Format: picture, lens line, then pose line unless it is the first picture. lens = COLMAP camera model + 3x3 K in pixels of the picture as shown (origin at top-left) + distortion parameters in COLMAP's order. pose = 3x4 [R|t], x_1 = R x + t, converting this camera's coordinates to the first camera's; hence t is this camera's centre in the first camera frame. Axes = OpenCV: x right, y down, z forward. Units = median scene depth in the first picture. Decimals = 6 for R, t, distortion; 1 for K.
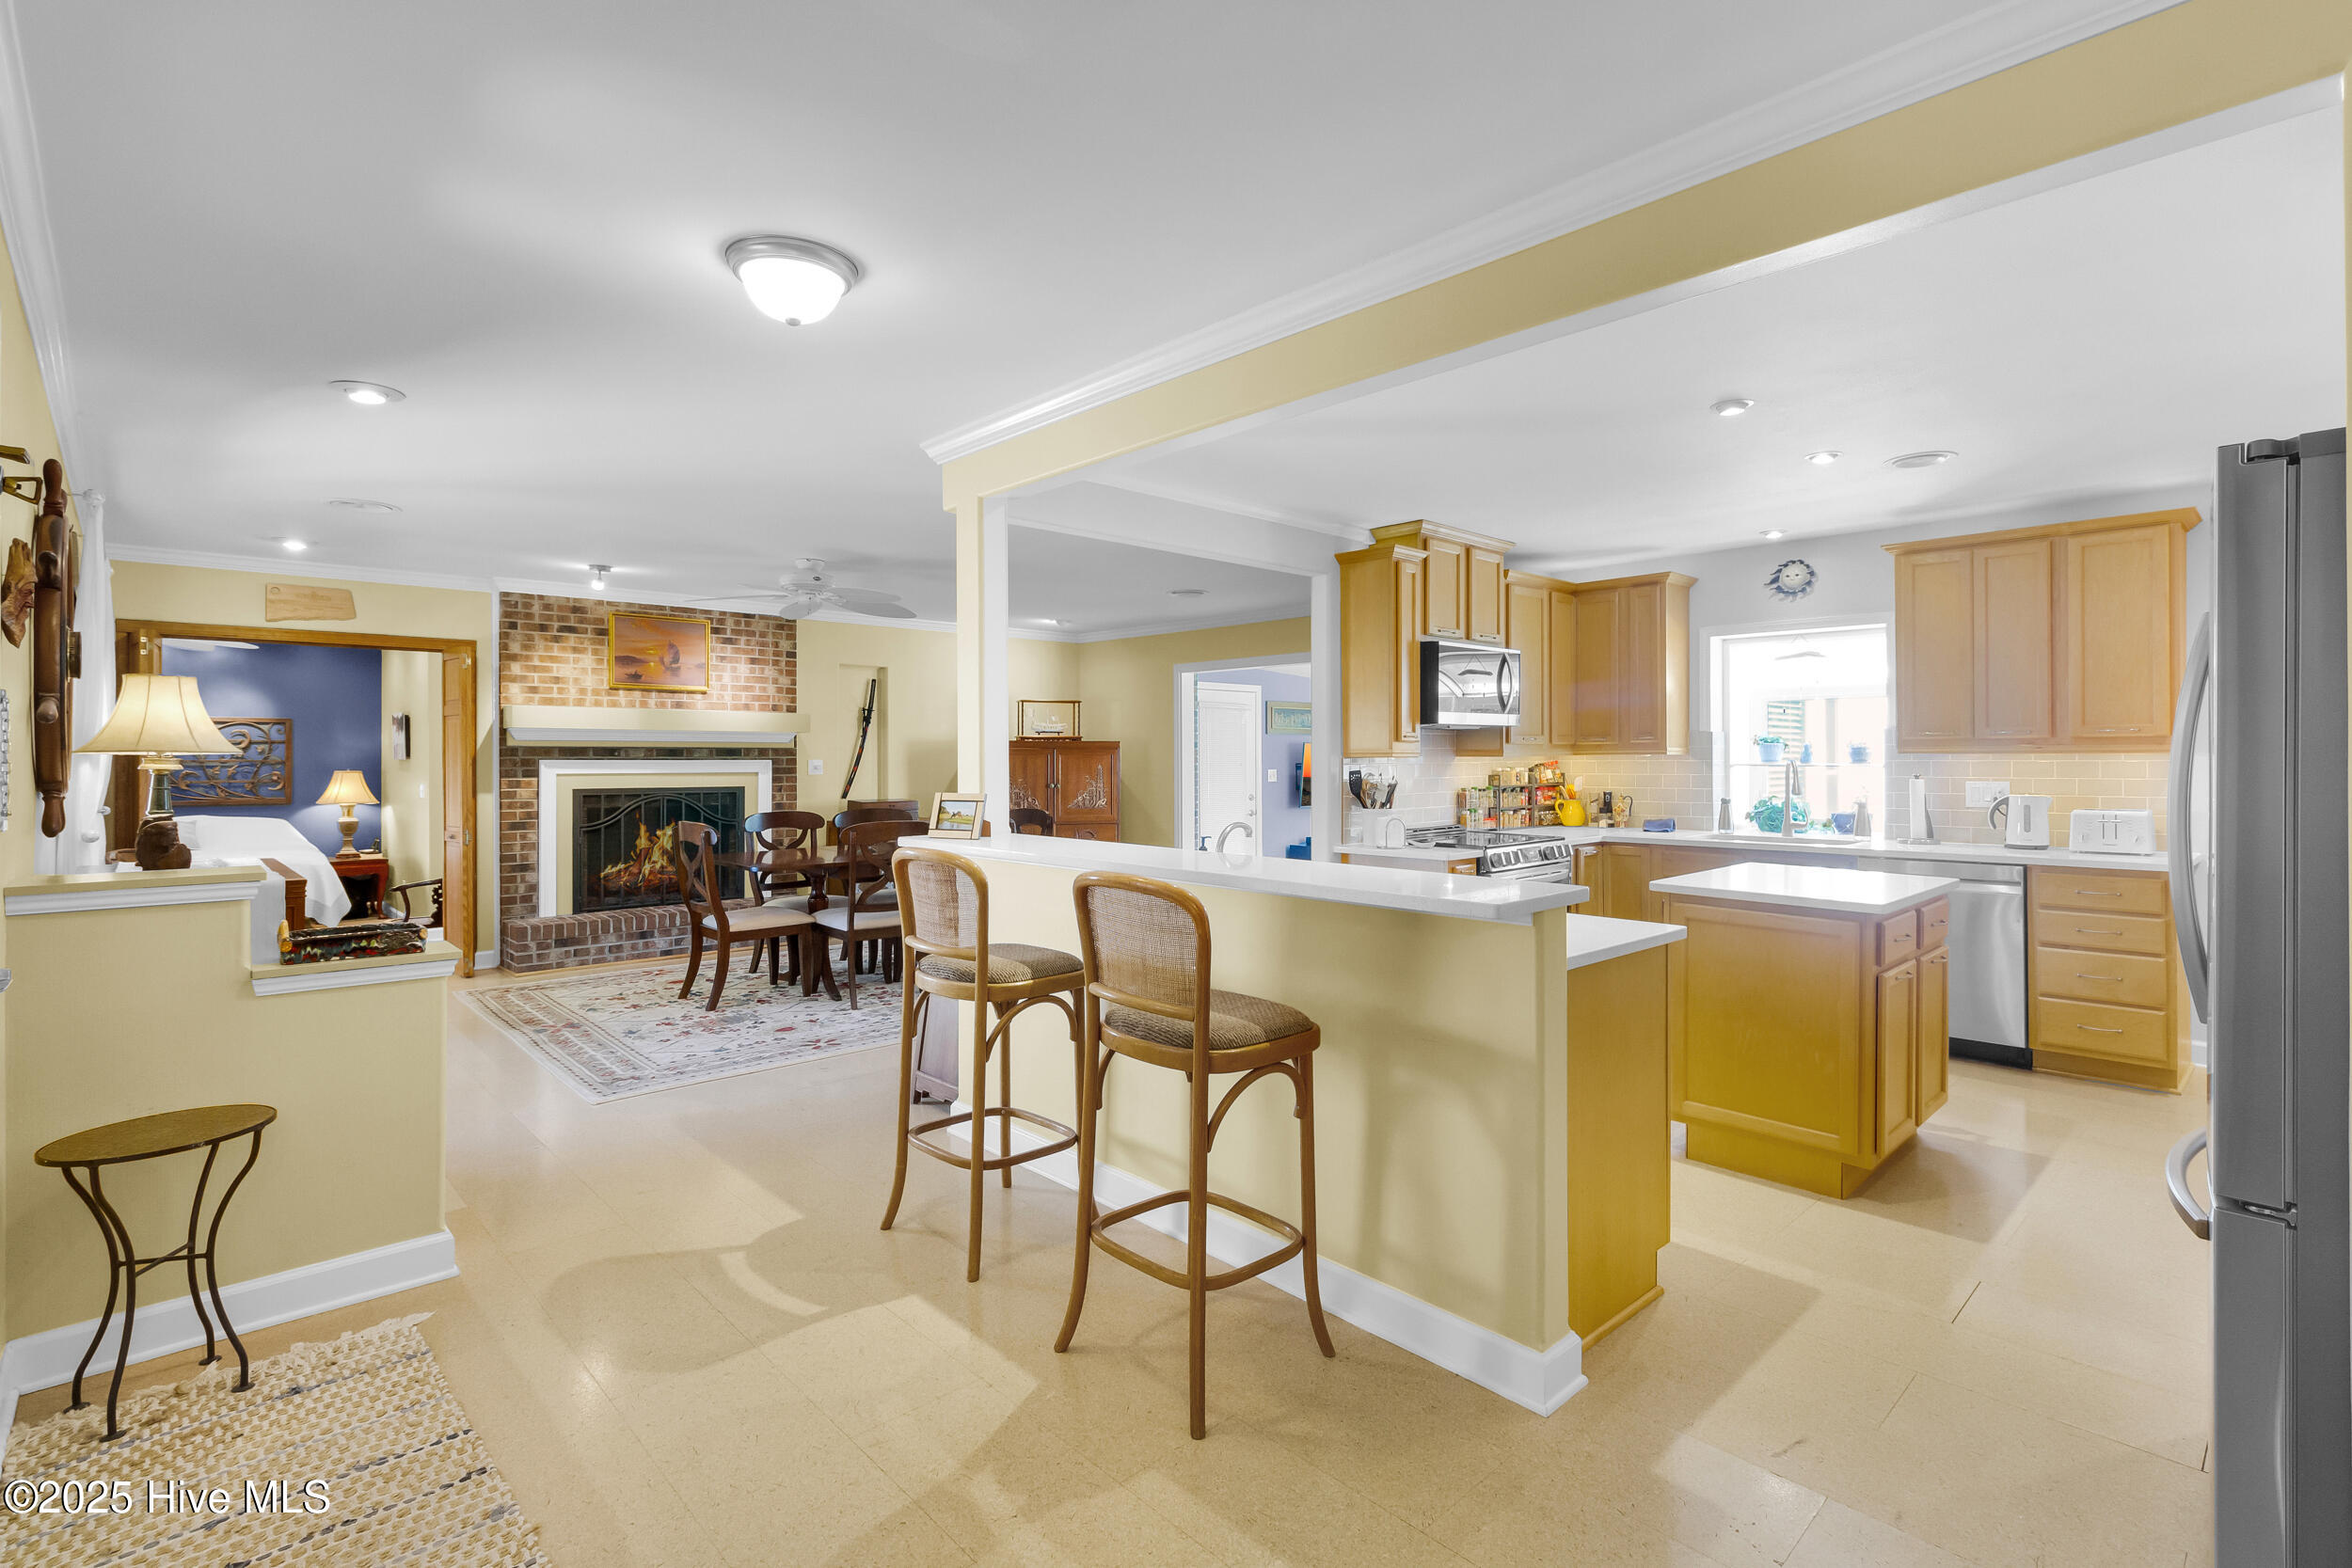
lens RADIAL K [[1119.4, 0, 1172.8], [0, 1119.4, 765.1], [0, 0, 1]] dist [0.001539, 0.000082]
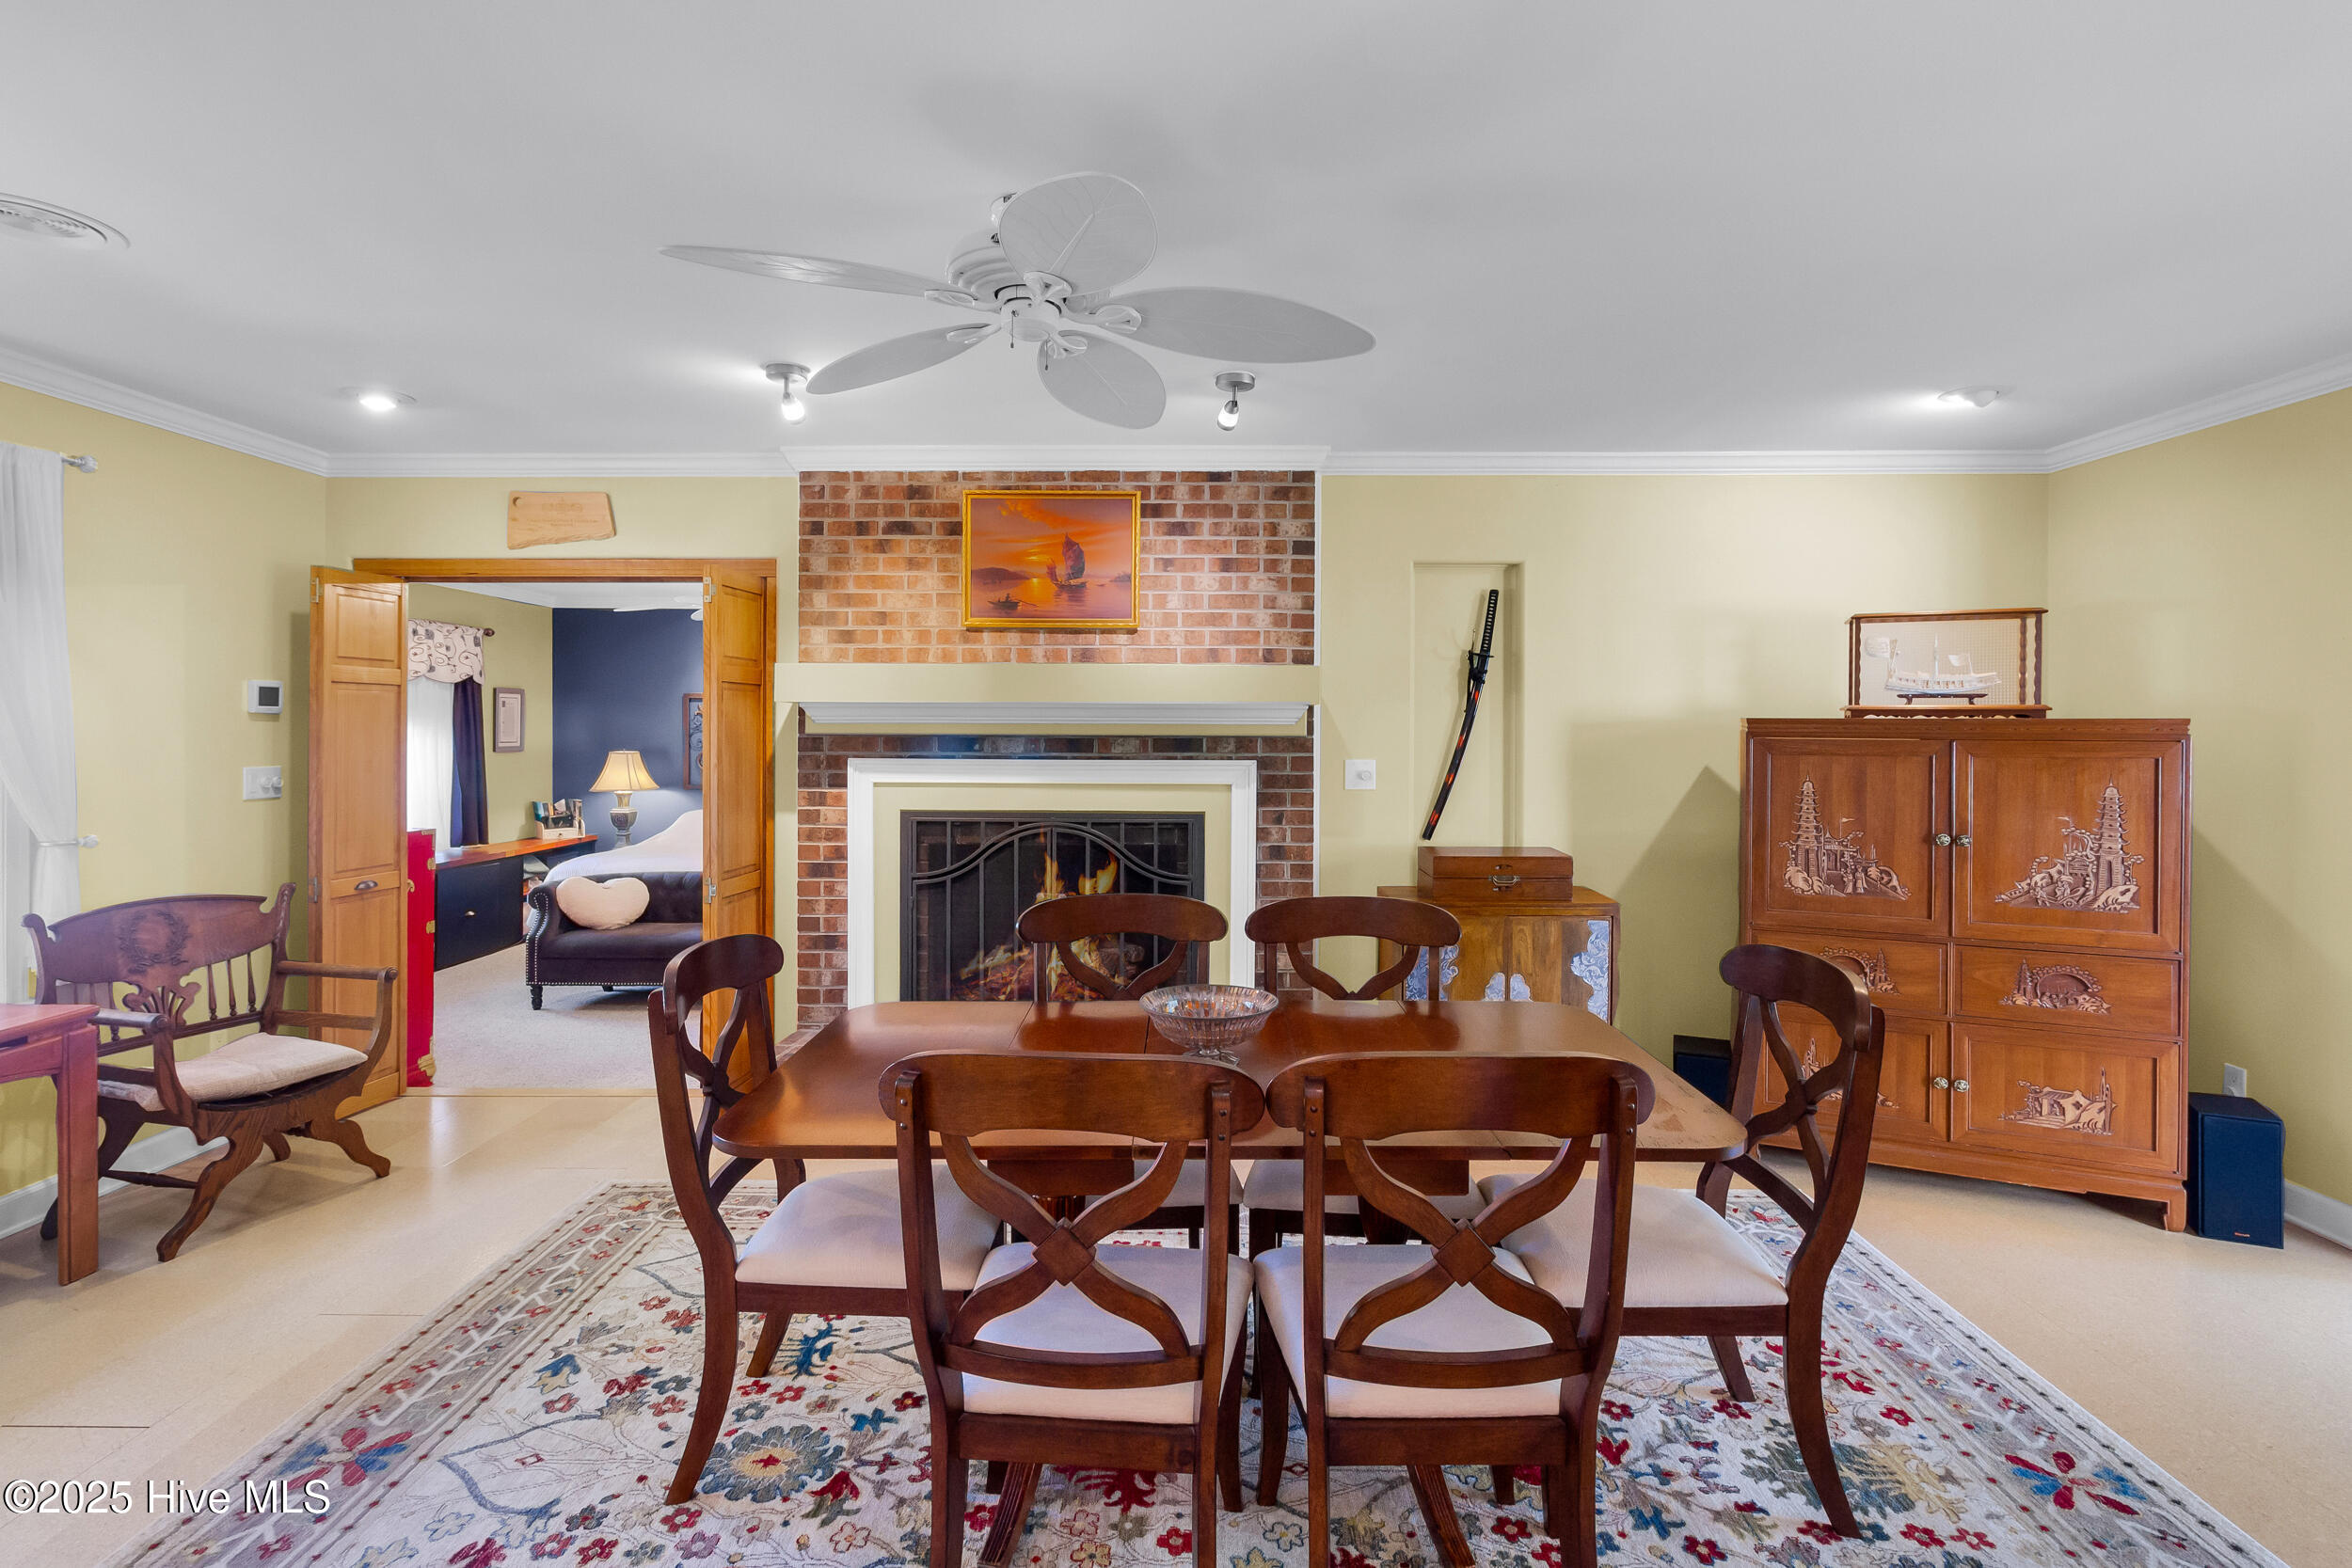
lens RADIAL K [[1135.3, 0, 1177.0], [0, 1135.3, 734.9], [0, 0, 1]] dist [0.006549, 0.000209]
pose [[0.727570, 0.007108, -0.685997, -0.039941], [-0.008309, 0.999964, 0.001549, -0.017461], [0.685983, 0.004573, 0.727603, 0.649645]]
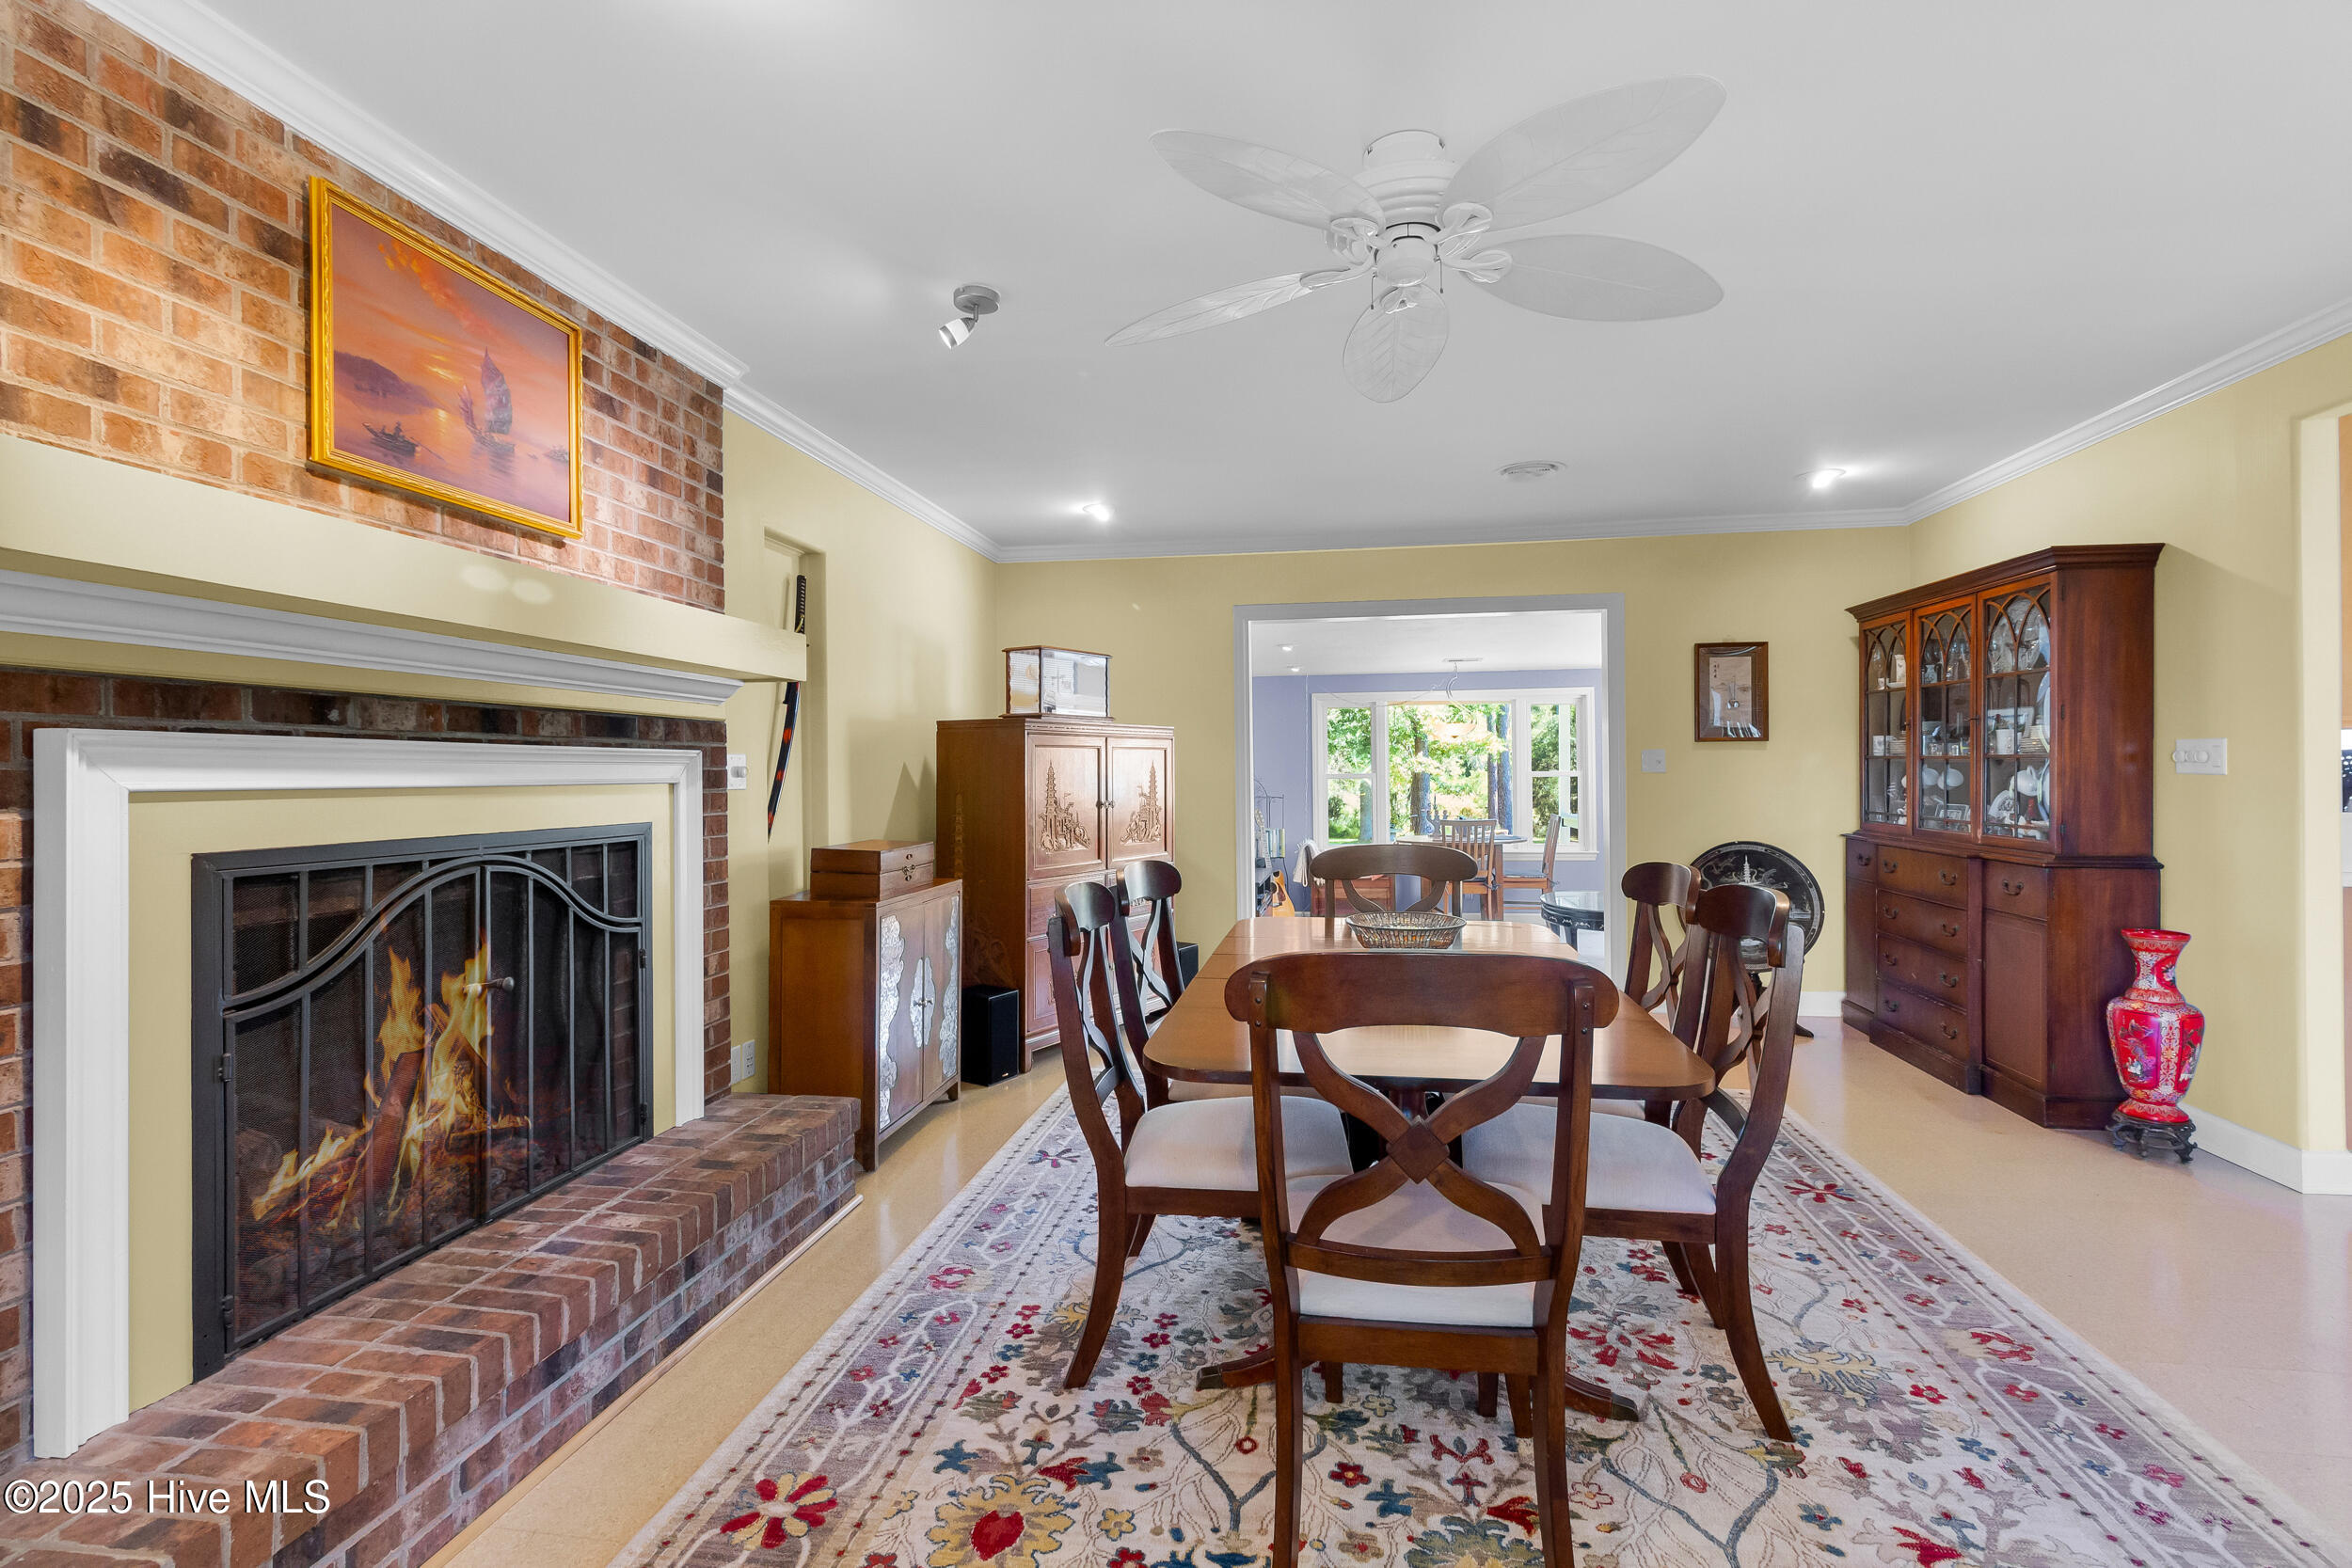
lens RADIAL K [[1102.0, 0, 1181.2], [0, 1102.0, 775.0], [0, 0, 1]] dist [0.003370, 0.000257]
pose [[0.774430, -0.010575, 0.632571, -0.499254], [0.017642, 0.999832, -0.004884, 0.008953], [-0.632414, 0.014942, 0.774487, 0.655467]]
